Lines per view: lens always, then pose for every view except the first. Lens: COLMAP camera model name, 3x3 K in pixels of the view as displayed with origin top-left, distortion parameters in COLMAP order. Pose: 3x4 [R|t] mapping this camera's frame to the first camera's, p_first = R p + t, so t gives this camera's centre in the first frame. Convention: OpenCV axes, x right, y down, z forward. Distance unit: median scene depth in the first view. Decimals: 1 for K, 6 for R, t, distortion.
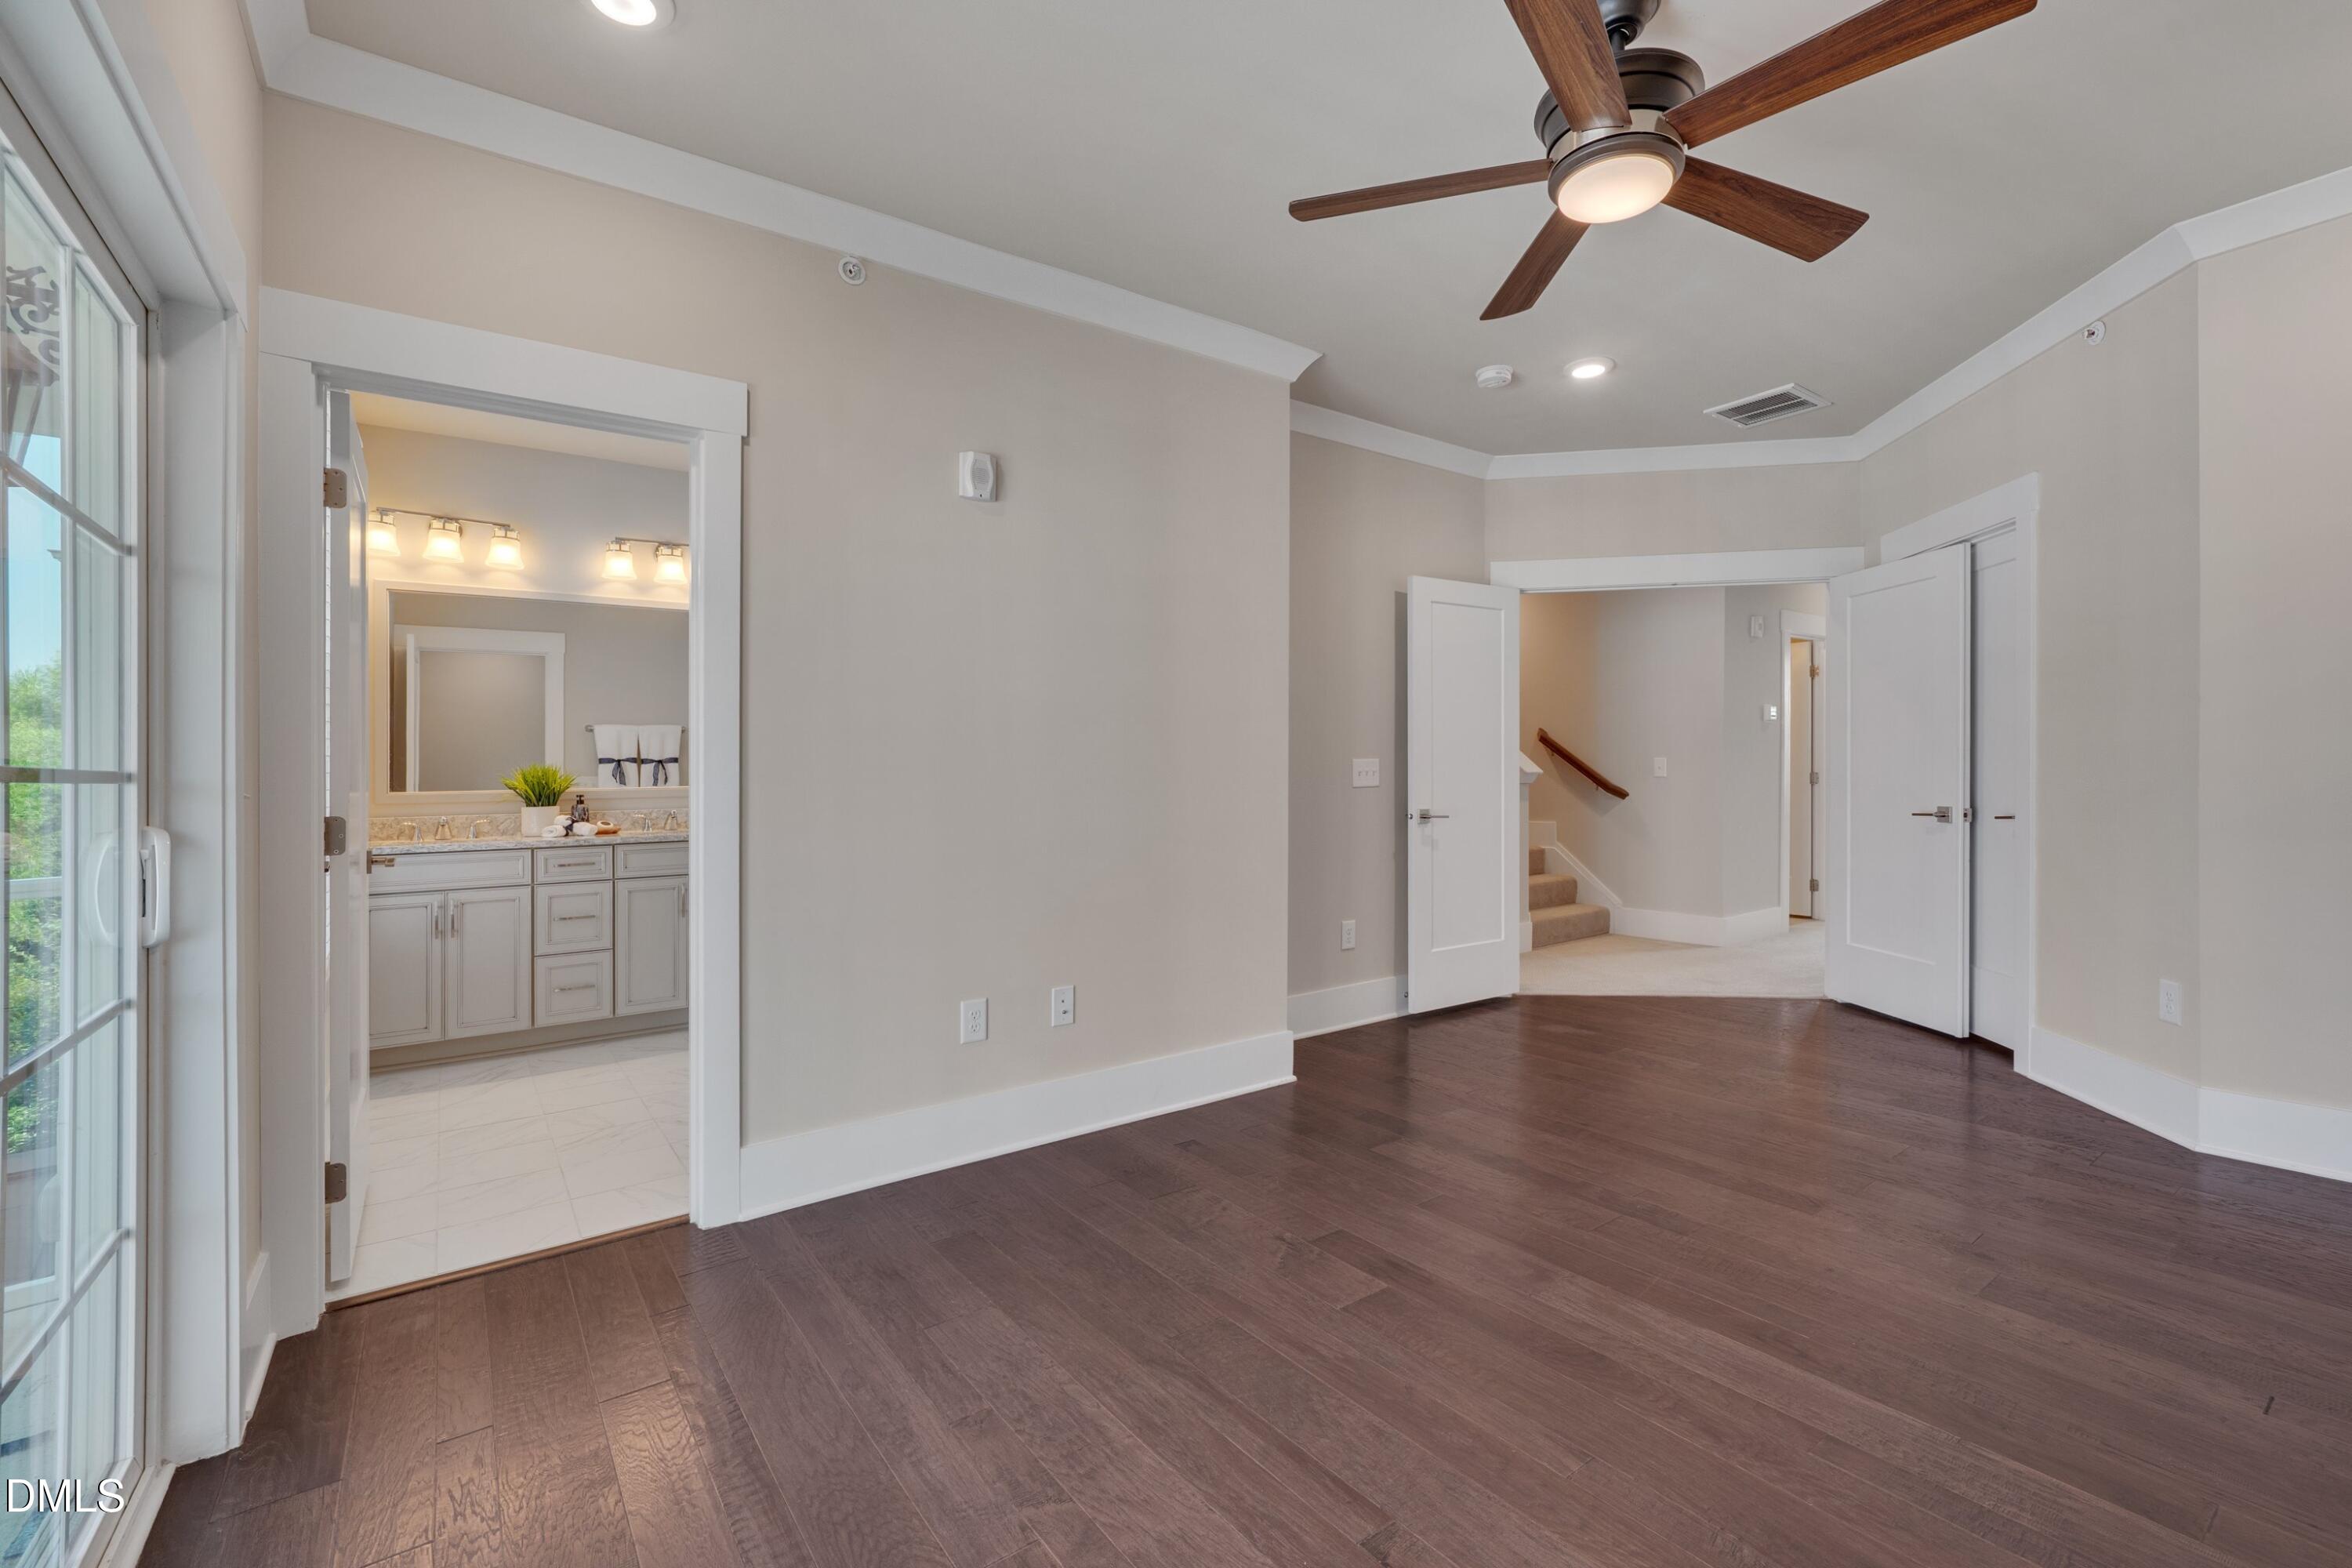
lens RADIAL K [[1044.5, 0, 1186.6], [0, 1044.5, 771.3], [0, 0, 1]] dist [-0.001053, 0.000485]
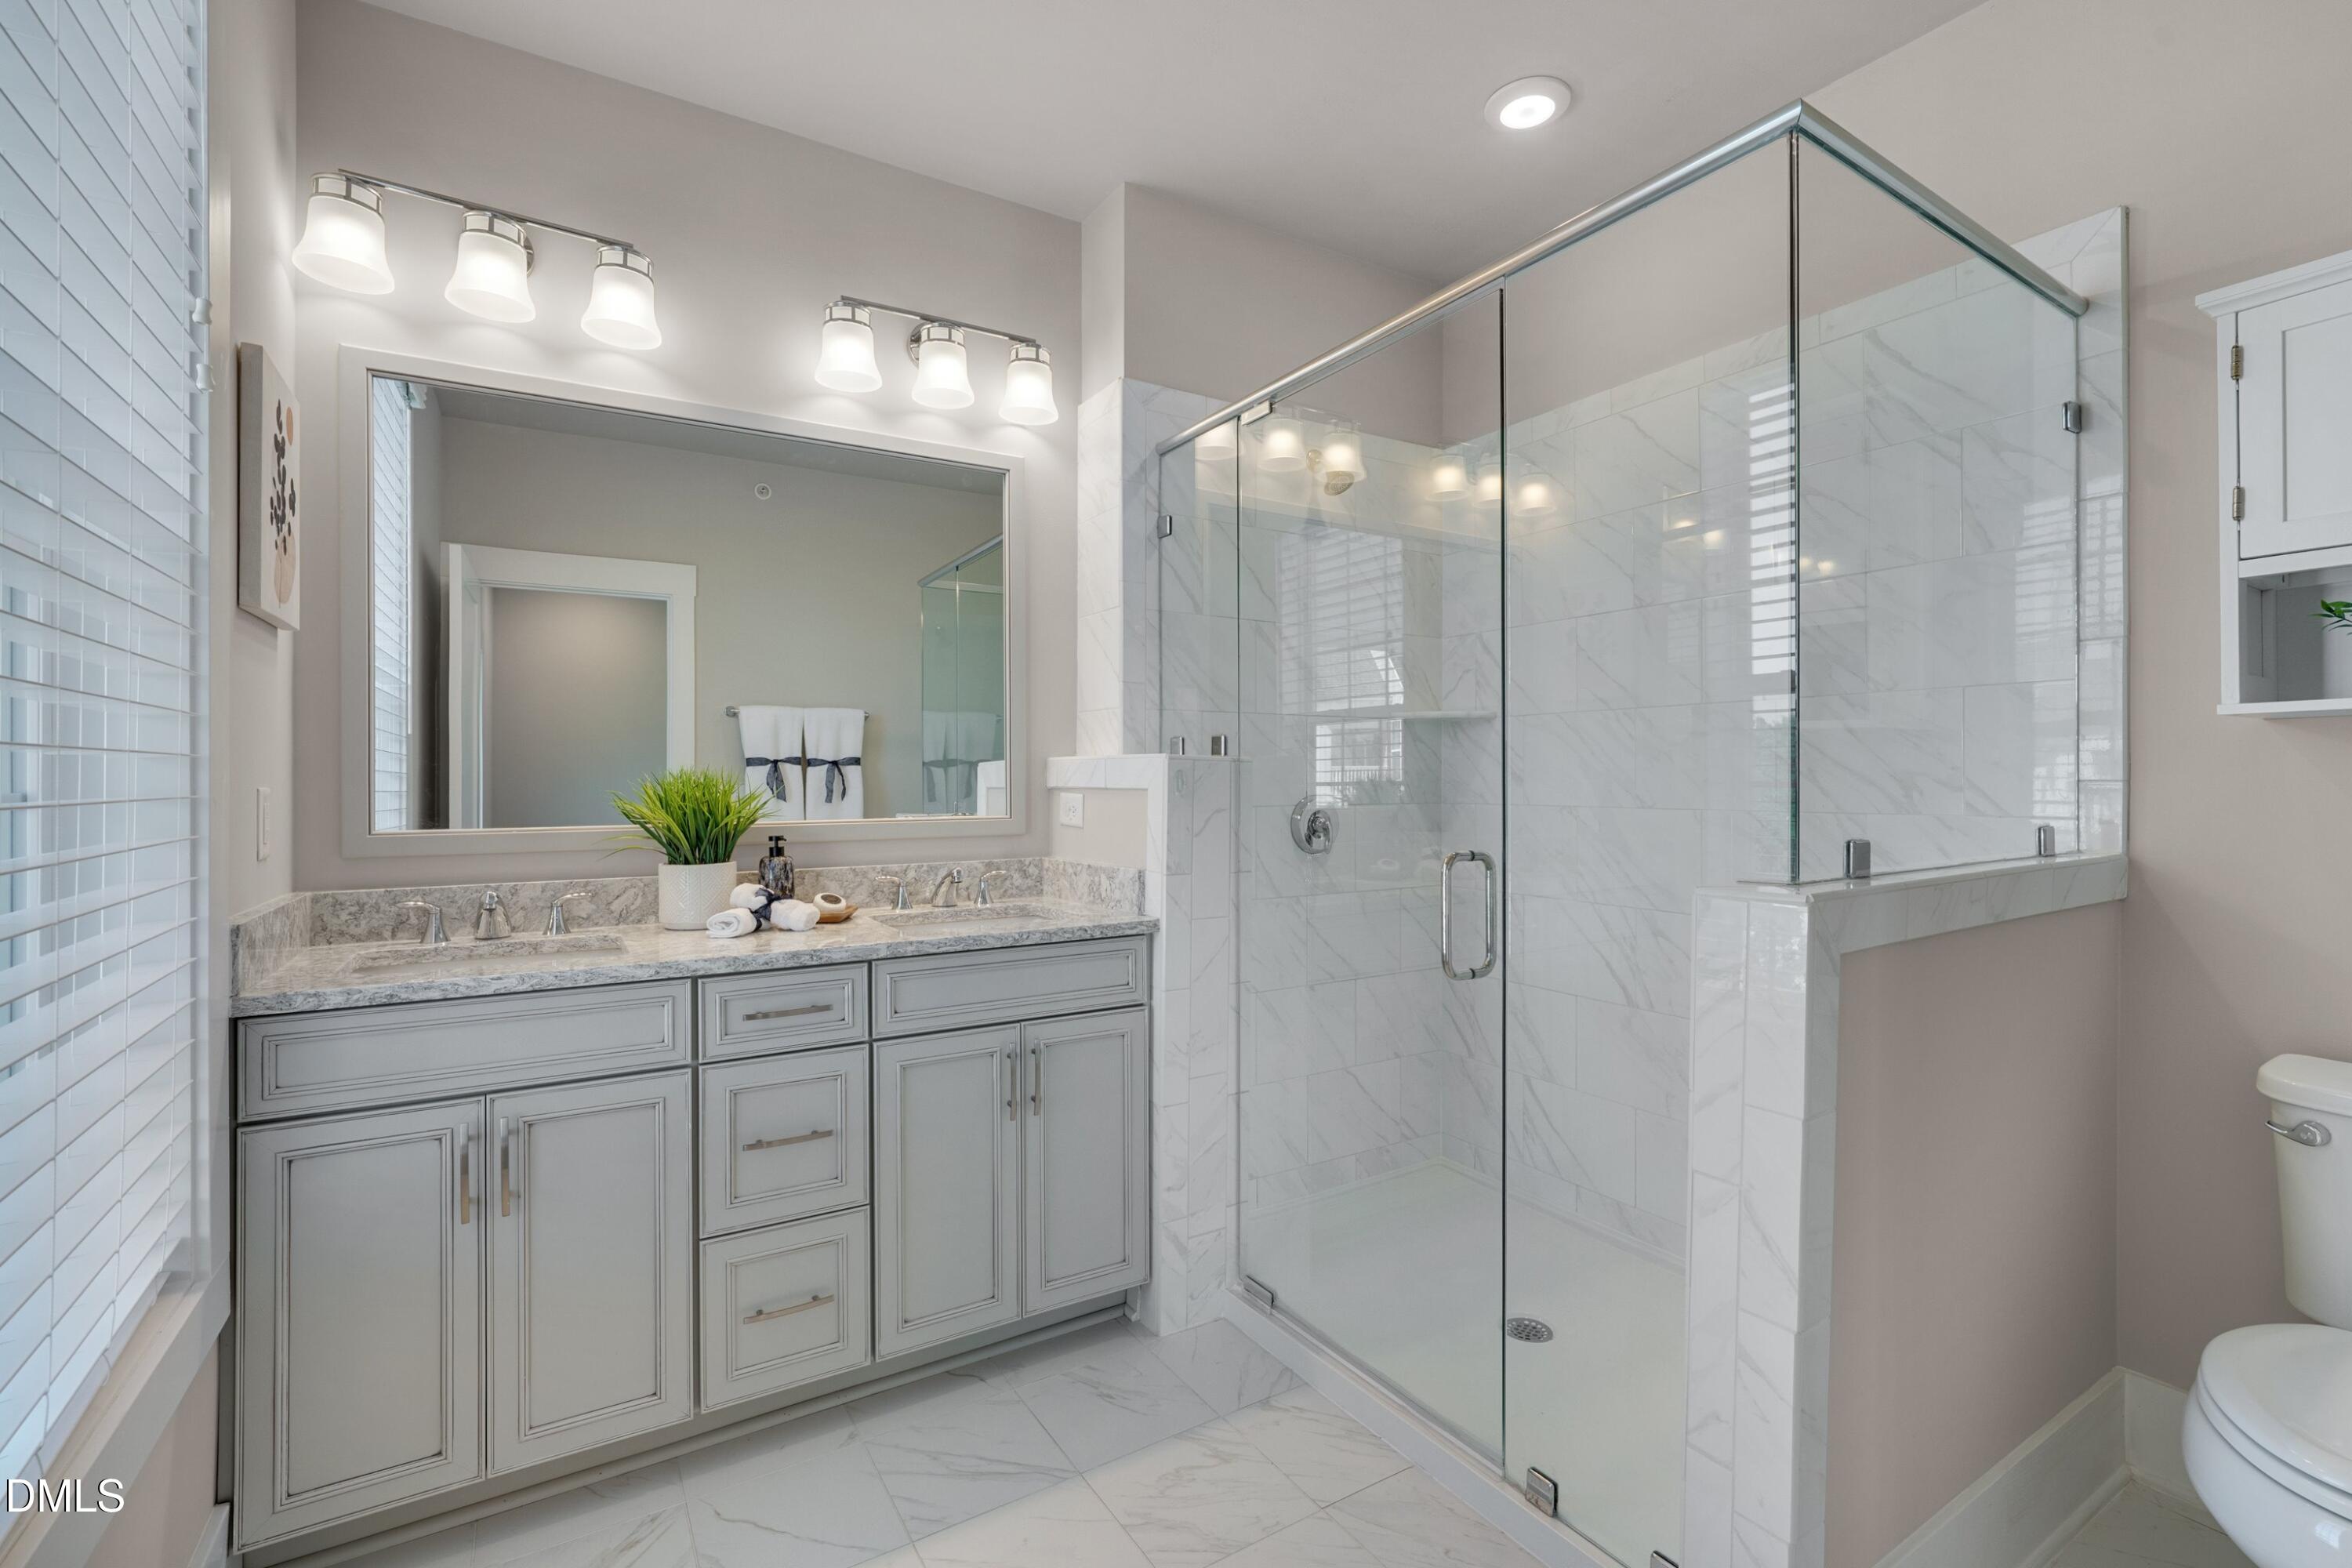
lens RADIAL K [[1044.5, 0, 1177.9], [0, 1044.5, 792.9], [0, 0, 1]] dist [-0.001053, 0.000485]
pose [[0.997724, 0.010125, -0.066661, -0.380719], [-0.008946, 0.999799, 0.017961, -0.007112], [0.066829, -0.017324, 0.997614, 0.561119]]
